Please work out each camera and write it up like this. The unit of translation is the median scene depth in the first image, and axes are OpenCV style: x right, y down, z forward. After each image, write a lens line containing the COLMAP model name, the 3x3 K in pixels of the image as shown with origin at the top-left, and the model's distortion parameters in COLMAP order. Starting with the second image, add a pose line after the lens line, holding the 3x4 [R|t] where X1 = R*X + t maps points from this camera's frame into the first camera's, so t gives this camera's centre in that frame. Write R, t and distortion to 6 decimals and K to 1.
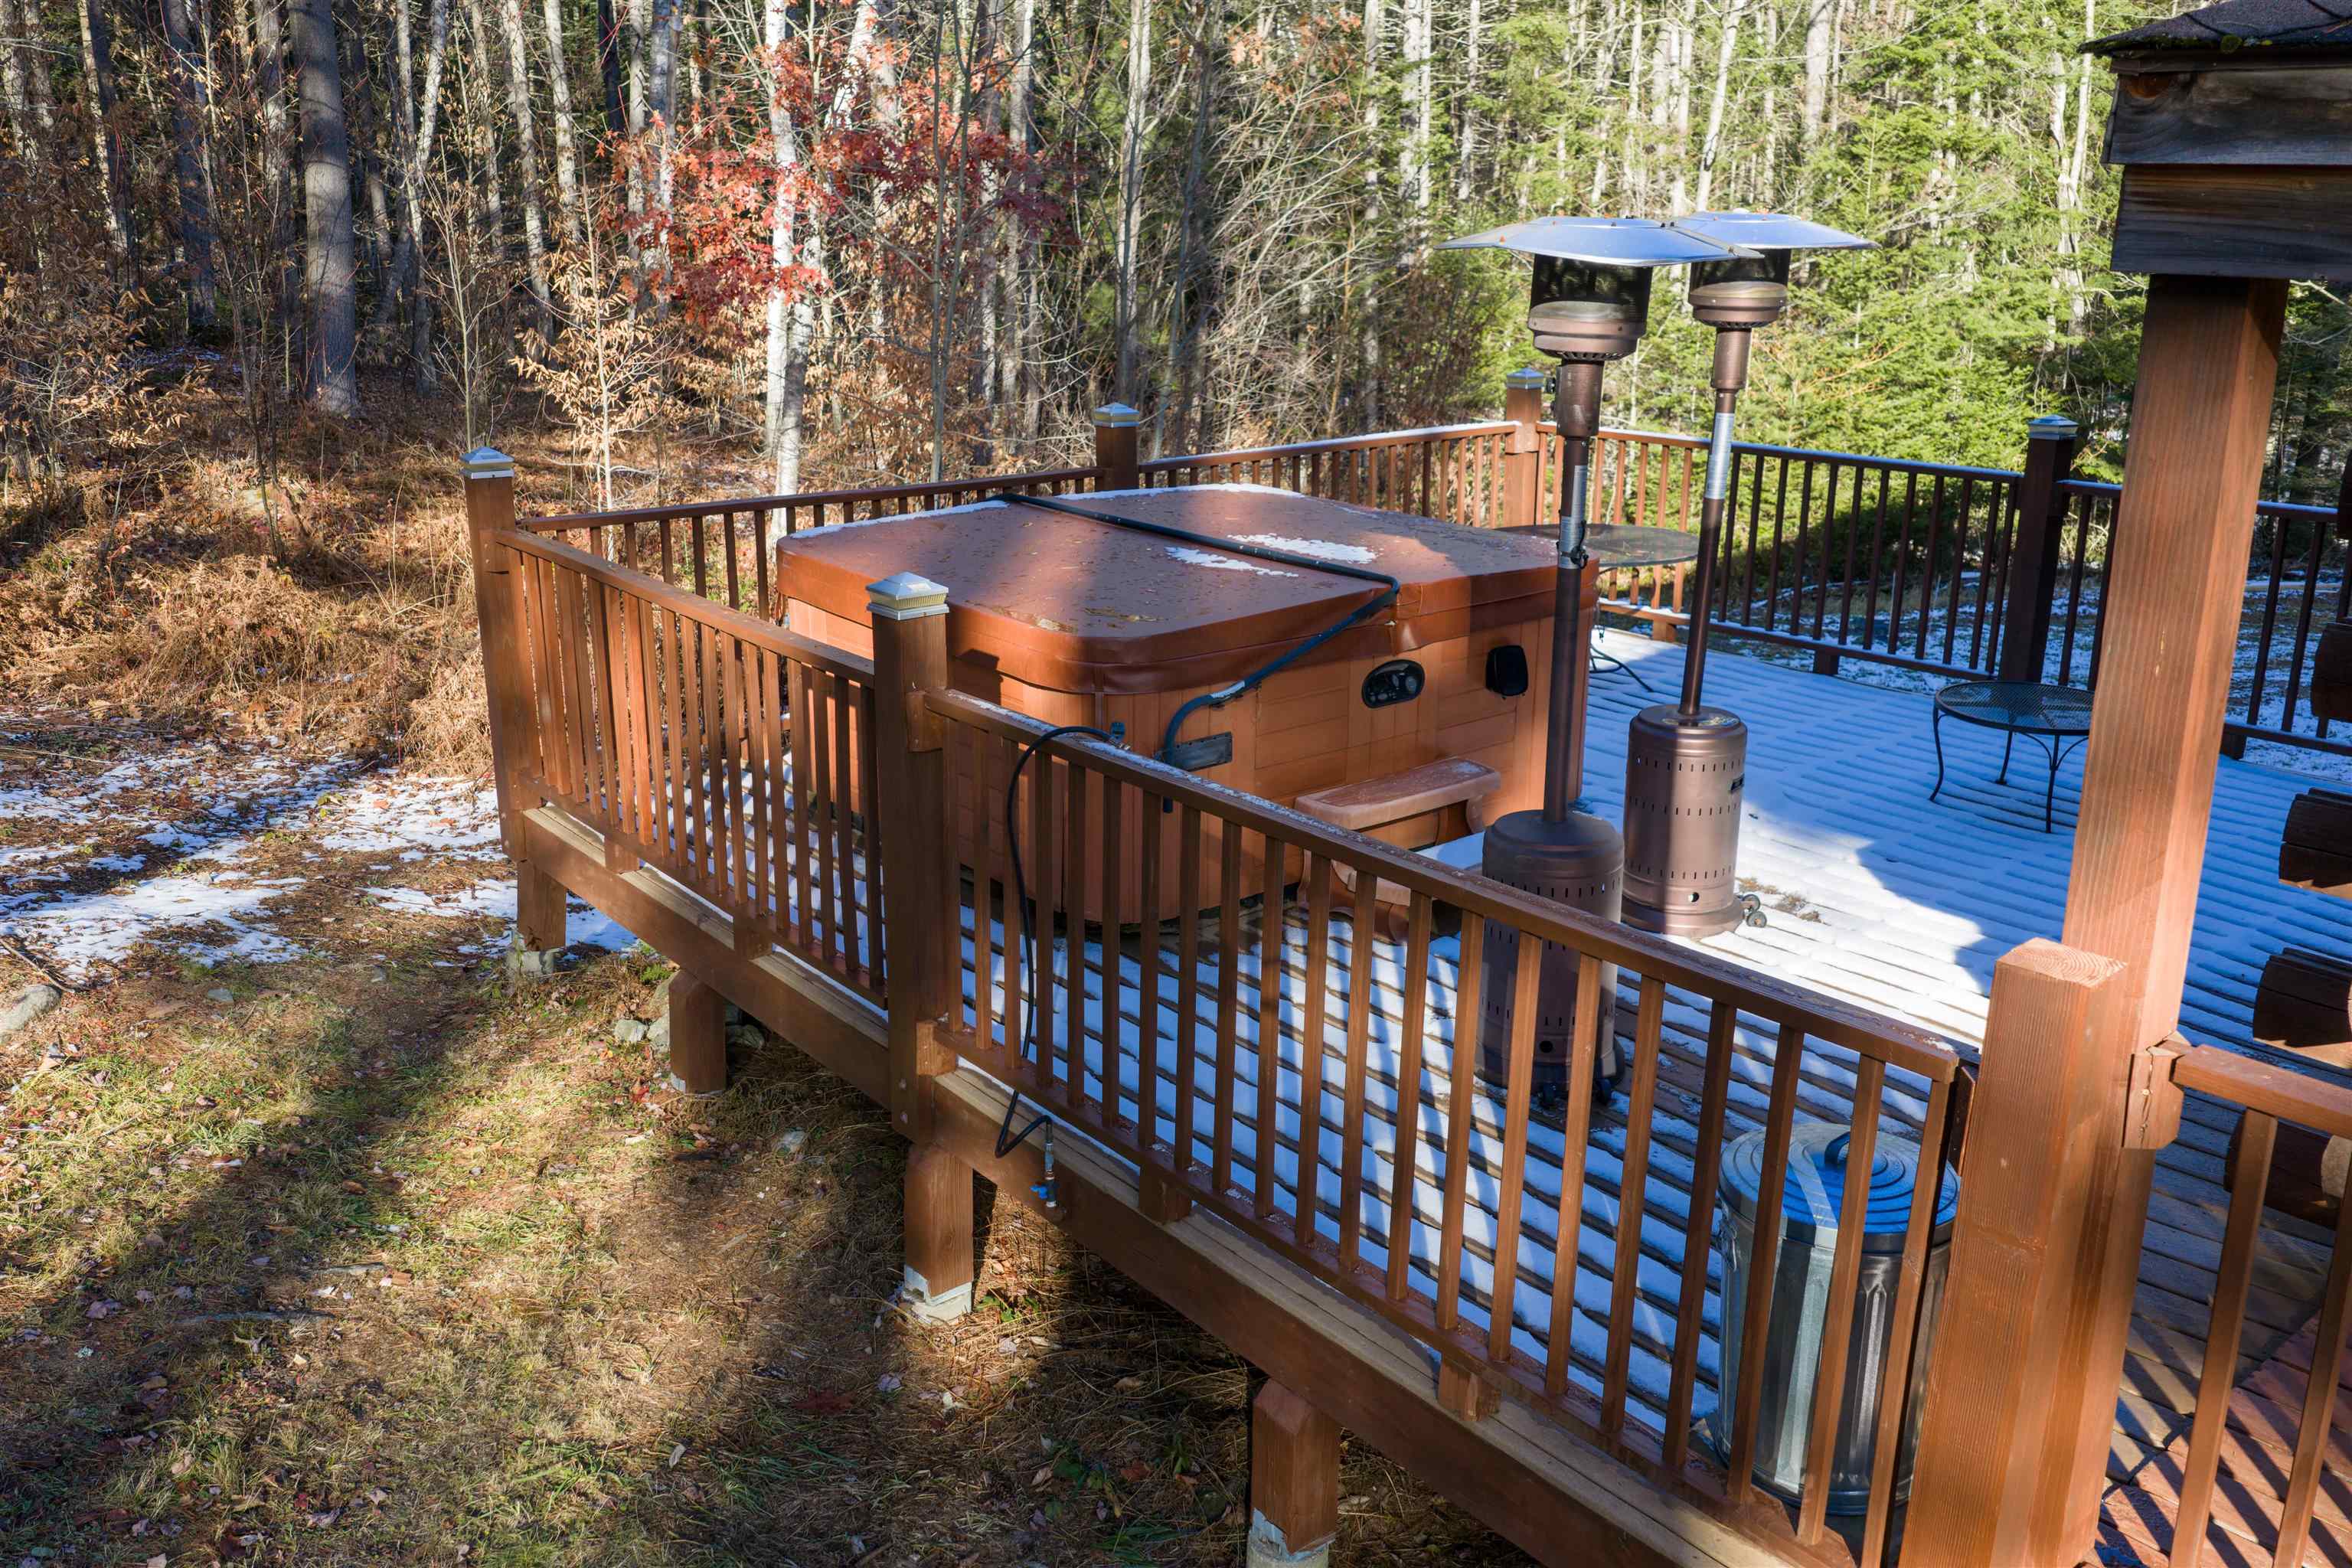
lens RADIAL K [[1968.5, 0, 1167.3], [0, 1968.5, 779.3], [0, 0, 1]] dist [0.018882, -0.031767]
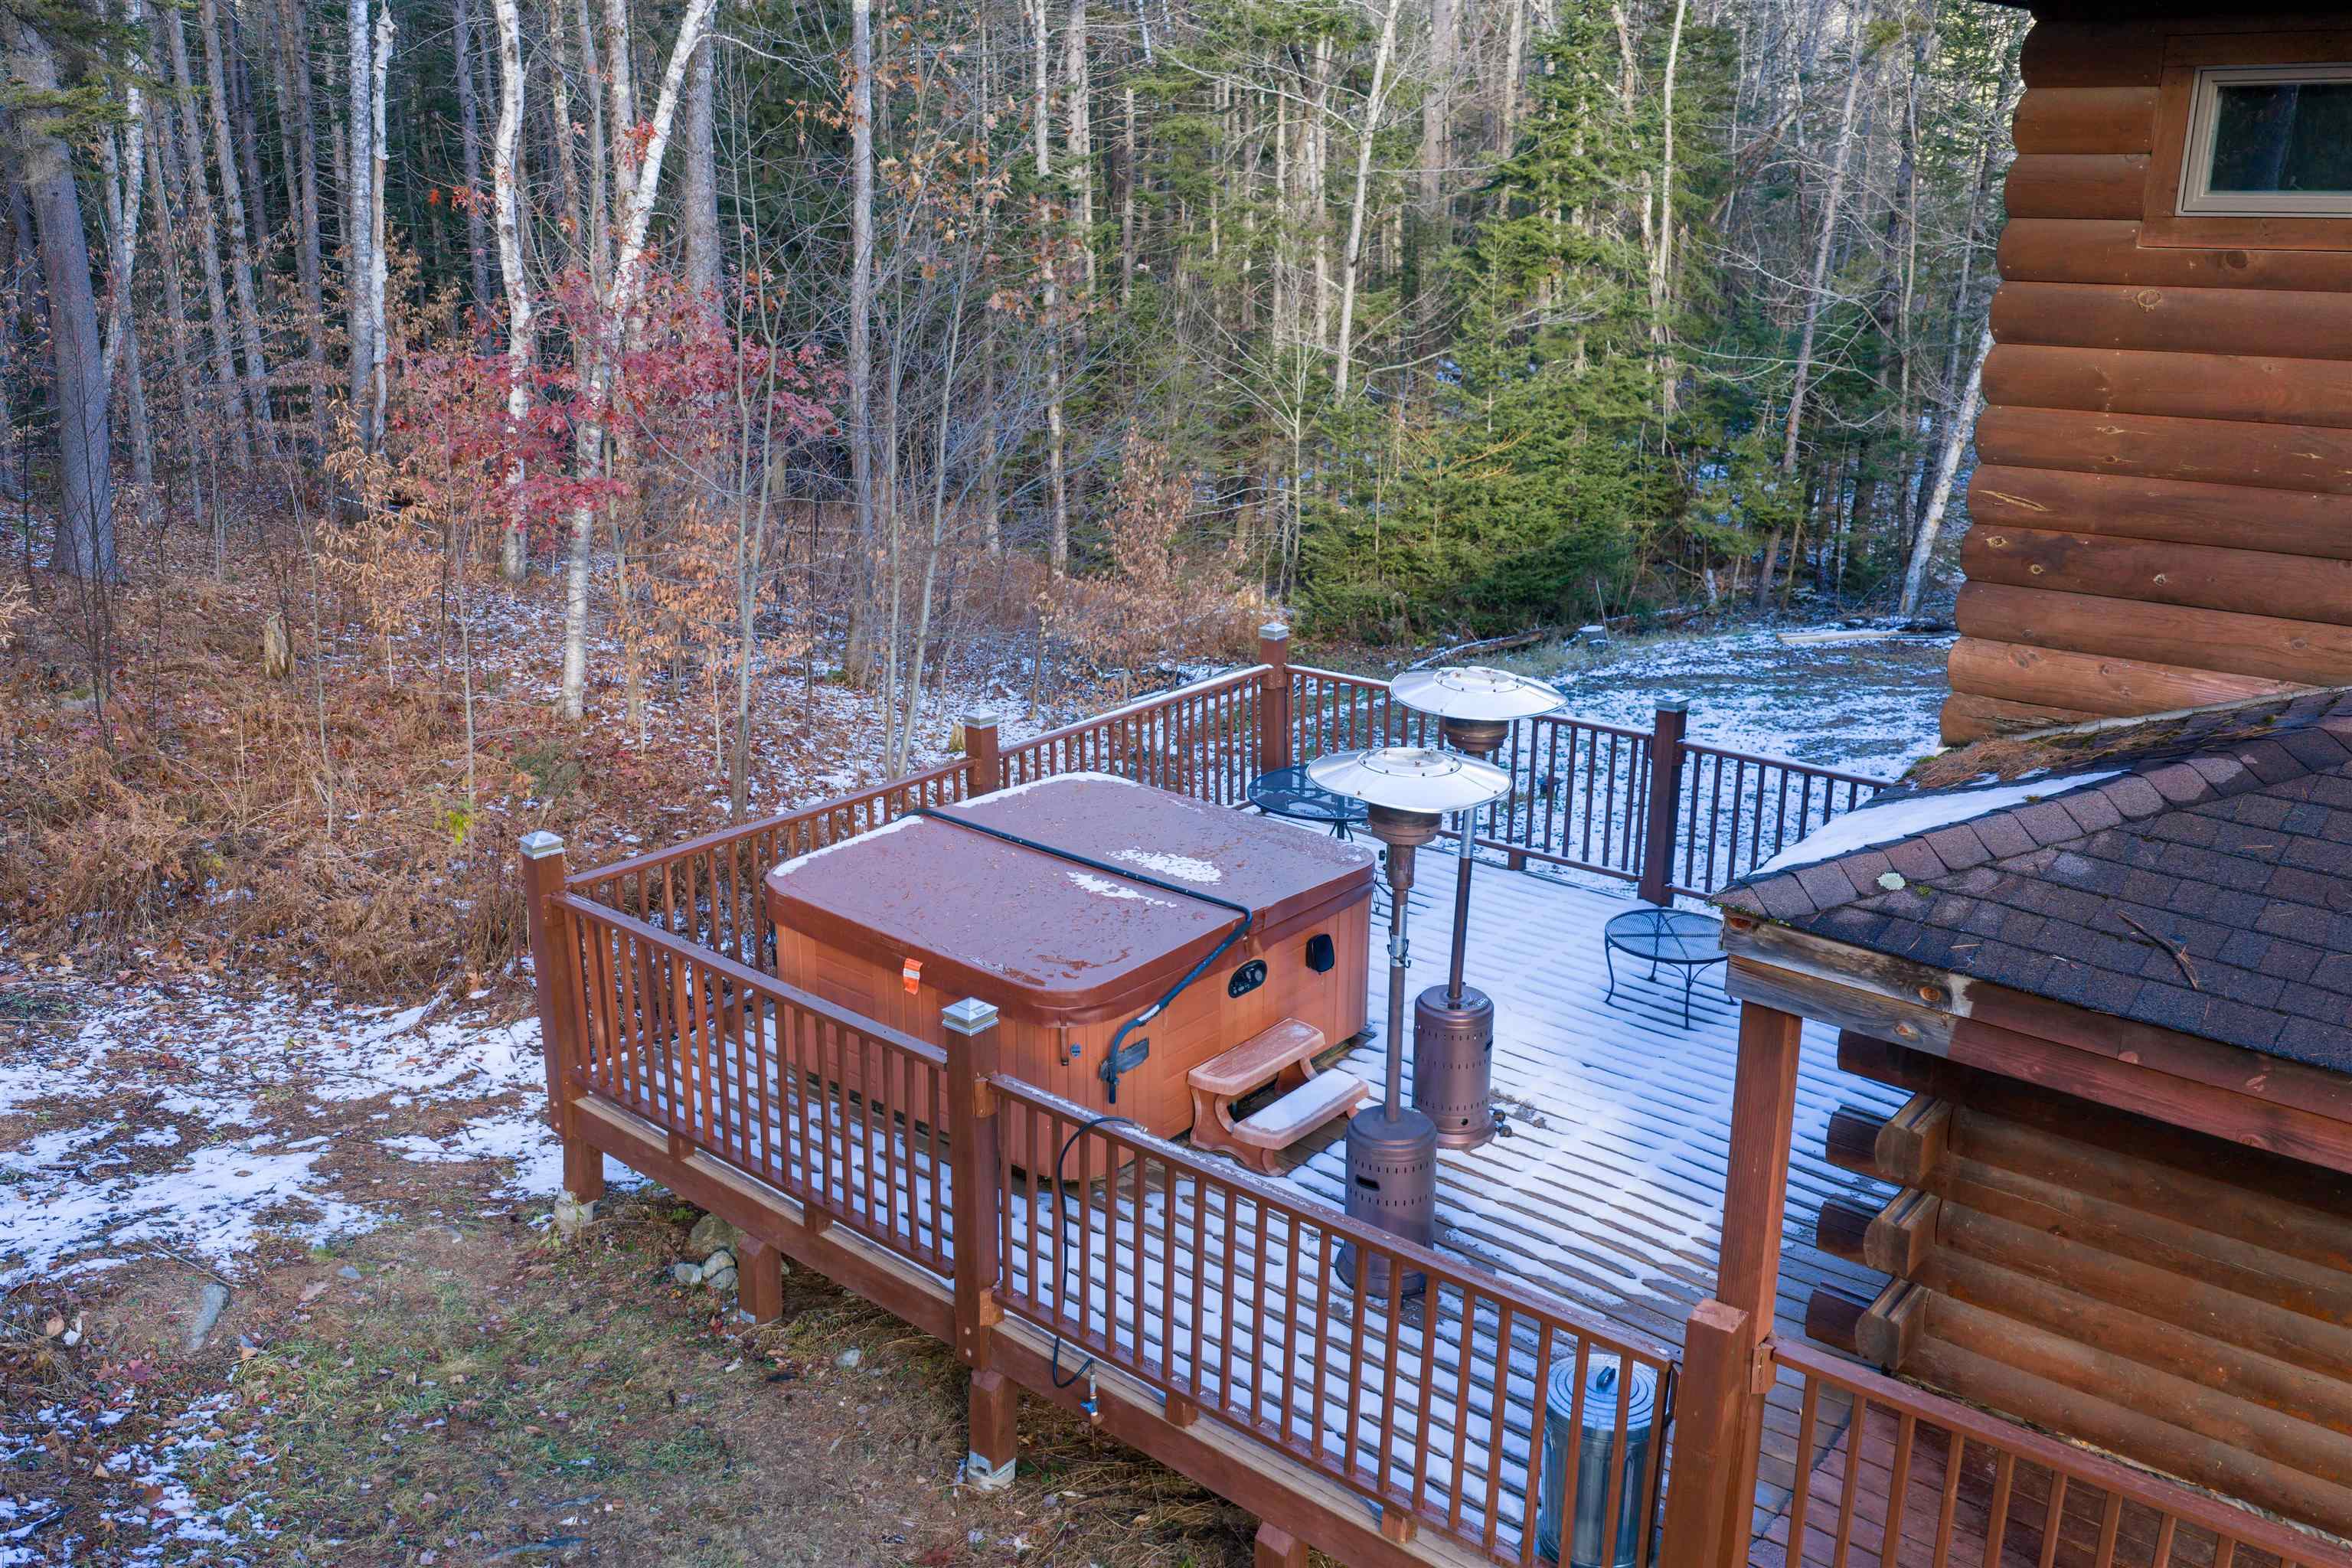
lens RADIAL K [[1968.5, 0, 1183.1], [0, 1968.5, 781.1], [0, 0, 1]] dist [0.018882, -0.031767]
pose [[0.981963, -0.055045, 0.180885, -0.151742], [0.052524, 0.998445, 0.018701, -0.187309], [-0.181633, -0.008863, 0.983326, -0.318993]]
